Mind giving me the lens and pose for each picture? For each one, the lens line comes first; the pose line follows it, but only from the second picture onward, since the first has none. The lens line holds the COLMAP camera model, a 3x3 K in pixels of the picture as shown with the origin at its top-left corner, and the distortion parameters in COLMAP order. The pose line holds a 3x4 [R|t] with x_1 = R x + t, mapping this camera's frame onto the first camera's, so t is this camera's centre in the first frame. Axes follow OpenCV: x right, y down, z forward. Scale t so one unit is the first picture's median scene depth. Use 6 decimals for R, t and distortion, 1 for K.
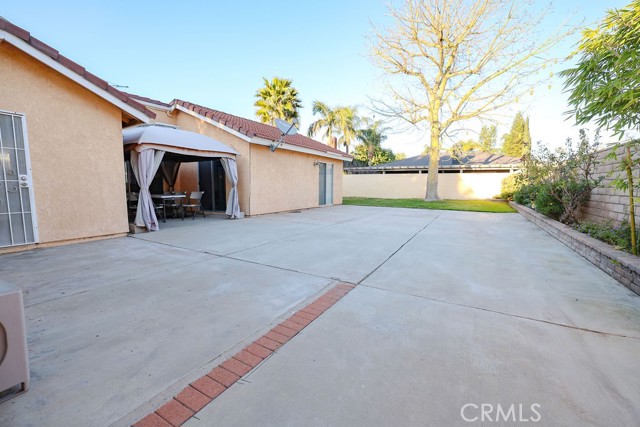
lens RADIAL K [[272.0, 0, 322.0], [0, 272.0, 214.1], [0, 0, 1]] dist [-0.036861, 0.011941]
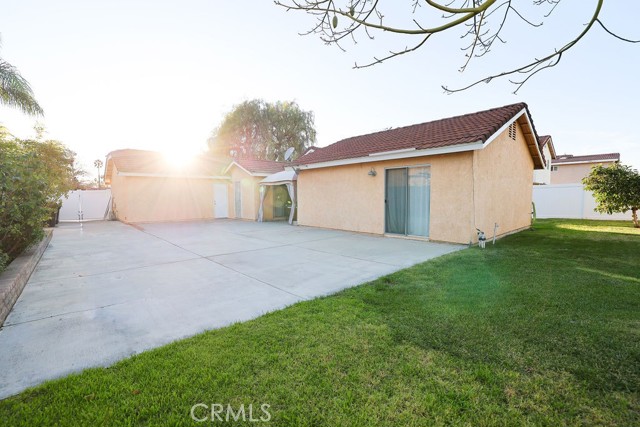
lens RADIAL K [[272.0, 0, 322.0], [0, 272.0, 214.1], [0, 0, 1]] dist [-0.036861, 0.011941]
pose [[-0.275992, 0.047822, -0.959969, 0.740275], [-0.106880, 0.991040, 0.080098, -0.126171], [0.955199, 0.124708, -0.268408, 1.119756]]
